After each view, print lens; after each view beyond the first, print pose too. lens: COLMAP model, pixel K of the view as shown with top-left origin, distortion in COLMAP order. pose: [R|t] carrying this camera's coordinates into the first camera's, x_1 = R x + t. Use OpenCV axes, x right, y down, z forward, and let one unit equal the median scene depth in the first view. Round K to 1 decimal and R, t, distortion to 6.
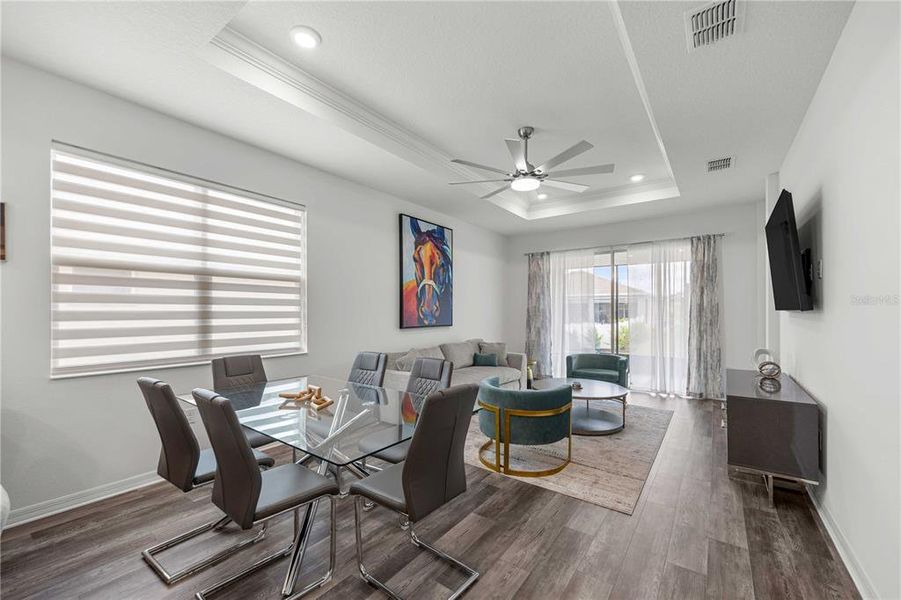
lens RADIAL K [[360.4, 0, 456.3], [0, 360.4, 308.0], [0, 0, 1]] dist [0.003310, -0.001131]
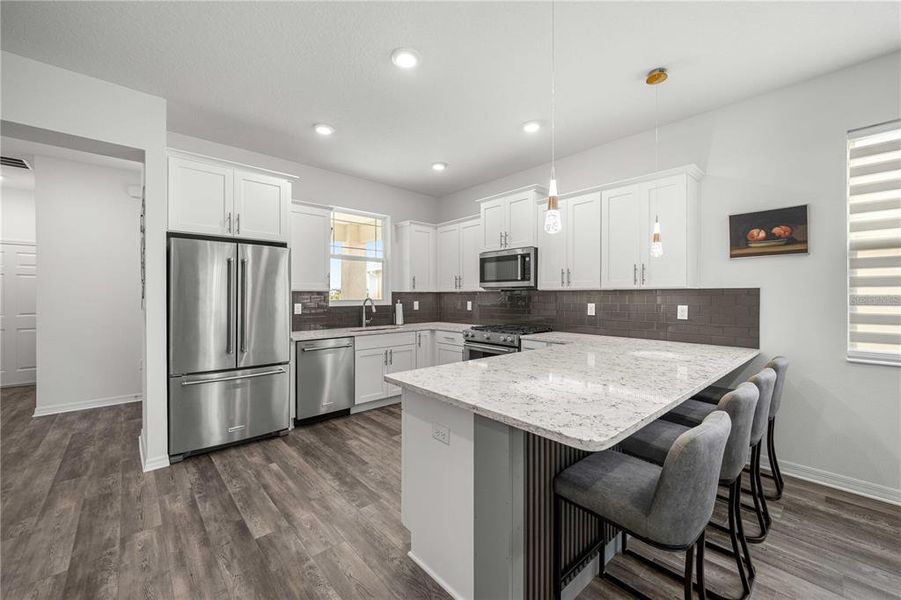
lens RADIAL K [[360.4, 0, 453.9], [0, 360.4, 293.3], [0, 0, 1]] dist [0.003310, -0.001131]
pose [[-0.213011, -0.009198, -0.977006, 0.061189], [0.010104, 0.999881, -0.011616, 0.001037], [0.976998, -0.012346, -0.212893, 0.050186]]
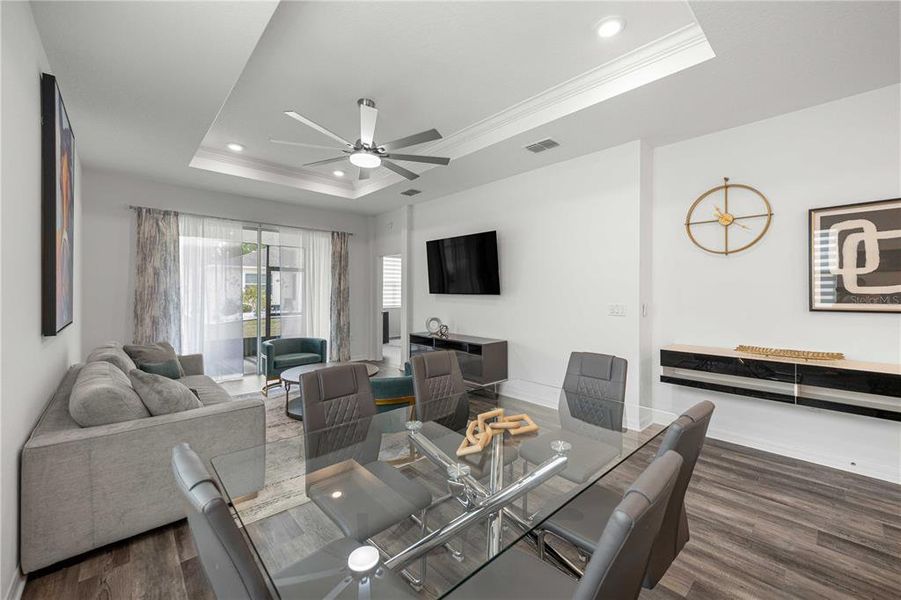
lens RADIAL K [[360.4, 0, 453.0], [0, 360.4, 293.6], [0, 0, 1]] dist [0.003310, -0.001131]
pose [[0.199875, -0.006431, 0.979800, -0.474917], [-0.016717, 0.999811, 0.009973, -0.009388], [-0.979679, -0.018373, 0.199730, 0.397717]]
